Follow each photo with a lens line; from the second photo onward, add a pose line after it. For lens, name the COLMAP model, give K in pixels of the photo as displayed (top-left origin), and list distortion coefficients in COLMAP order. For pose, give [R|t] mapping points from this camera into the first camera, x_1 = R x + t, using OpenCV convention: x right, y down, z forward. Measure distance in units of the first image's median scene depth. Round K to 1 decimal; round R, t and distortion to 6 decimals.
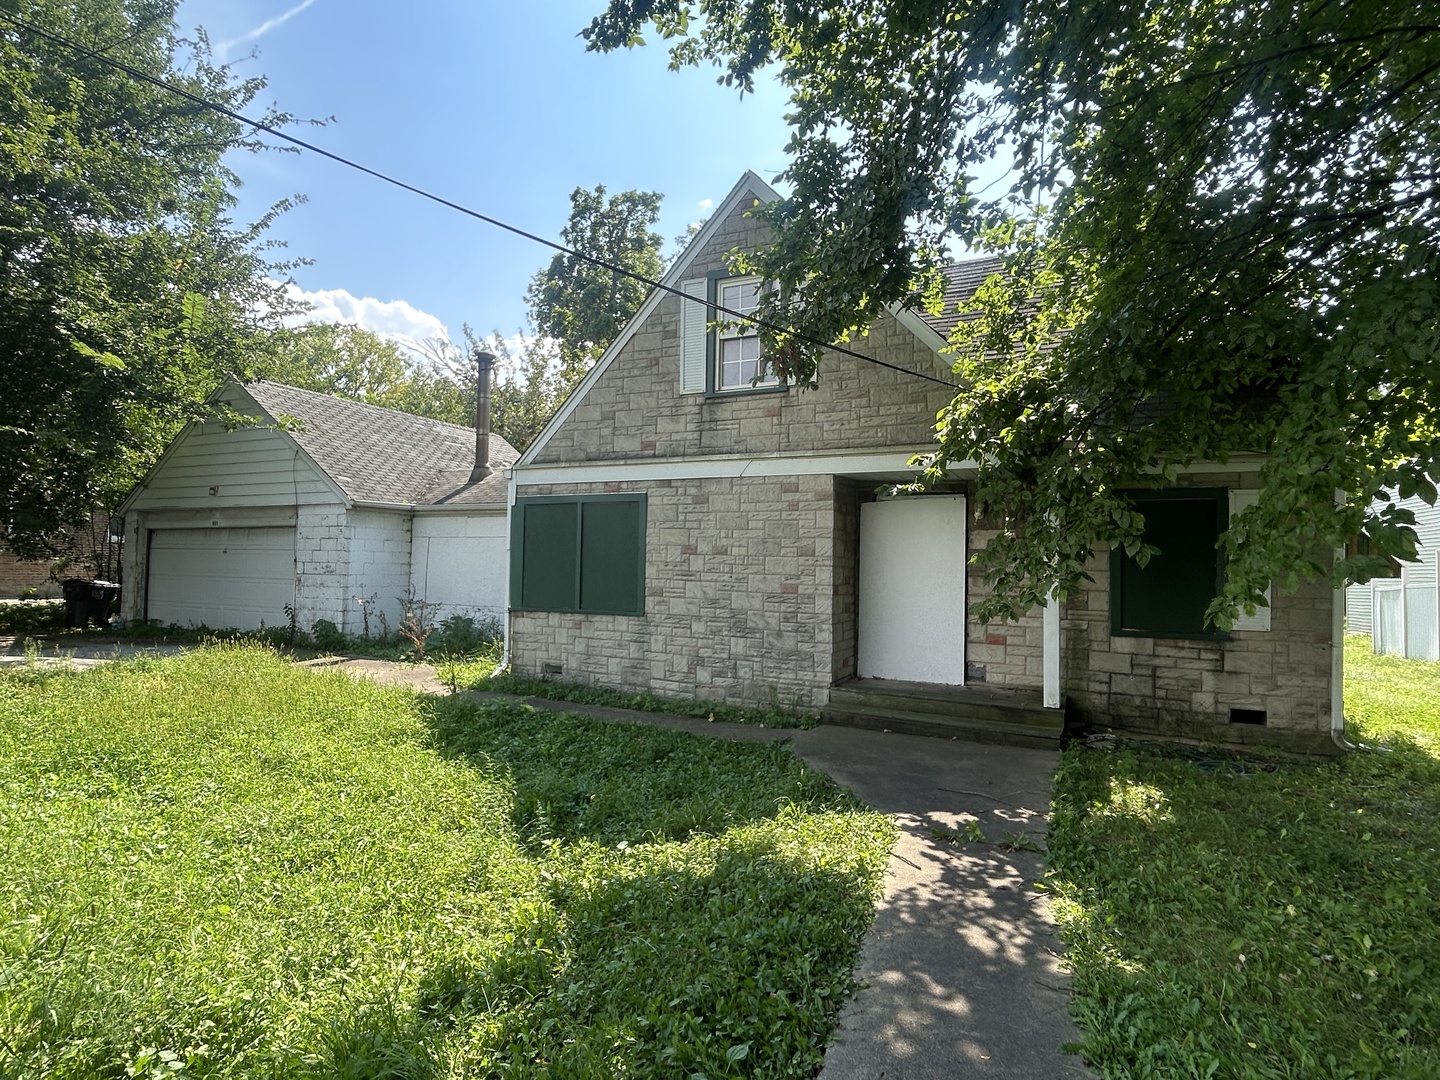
lens RADIAL K [[804.9, 0, 715.5], [0, 804.9, 547.6], [0, 0, 1]] dist [-0.001978, -0.001539]
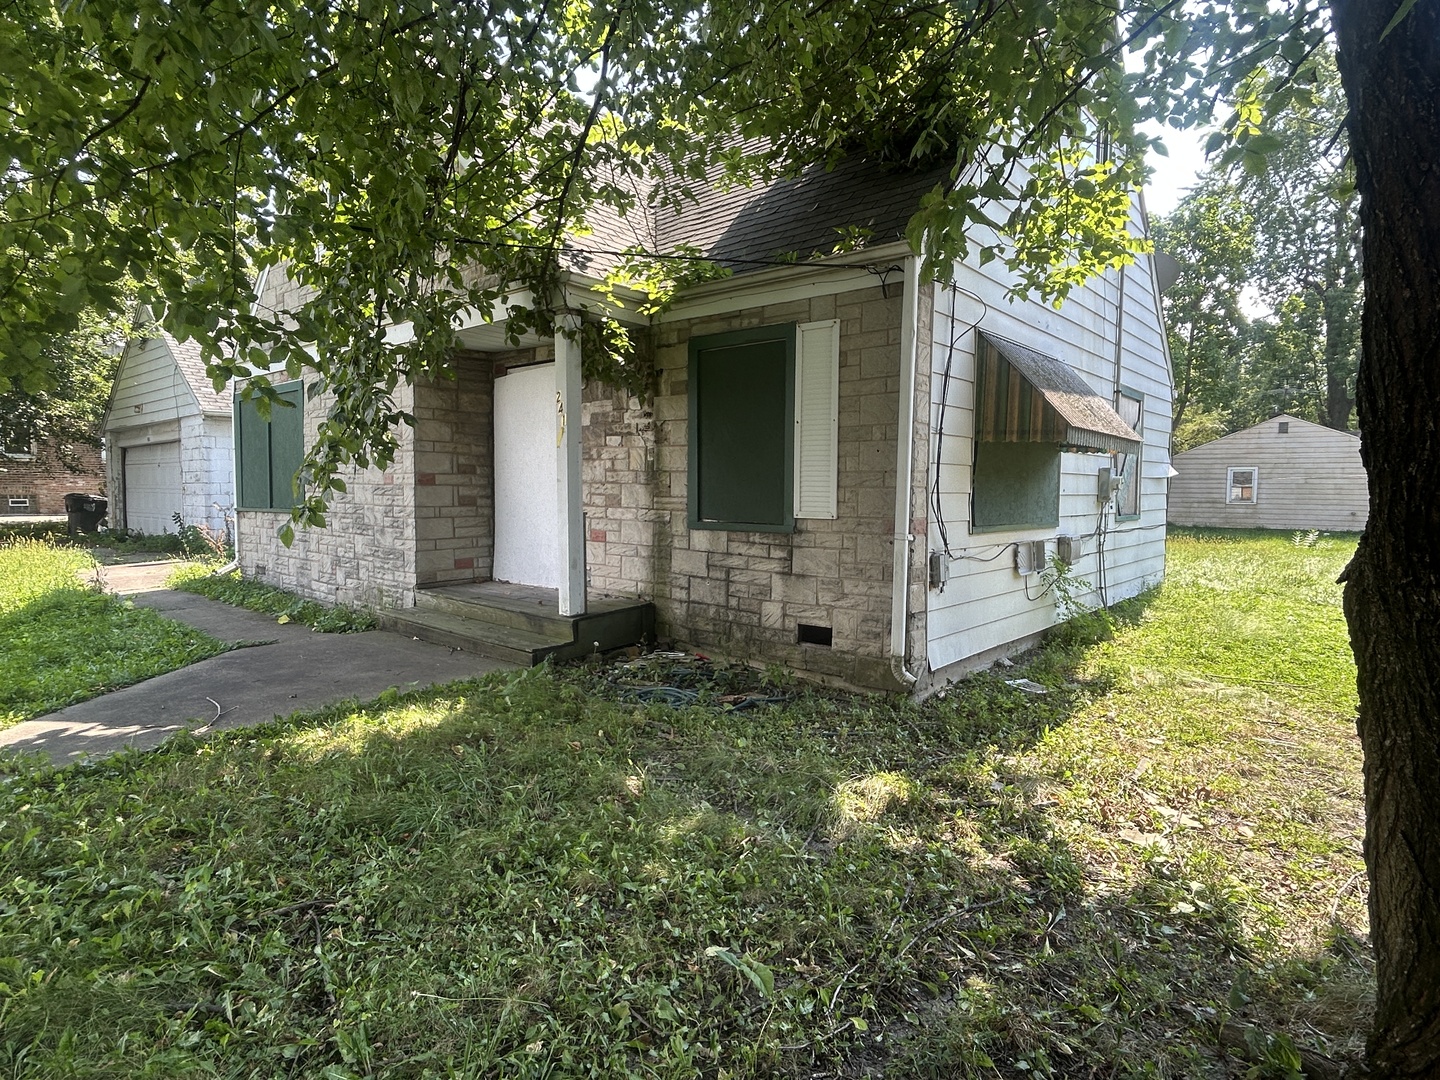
lens RADIAL K [[804.9, 0, 716.7], [0, 804.9, 544.7], [0, 0, 1]] dist [-0.001978, -0.001539]
pose [[0.967369, 0.001946, -0.253363, 0.638754], [0.021523, 0.995725, 0.089825, 0.049444], [0.252454, -0.092347, 0.963192, 0.226732]]
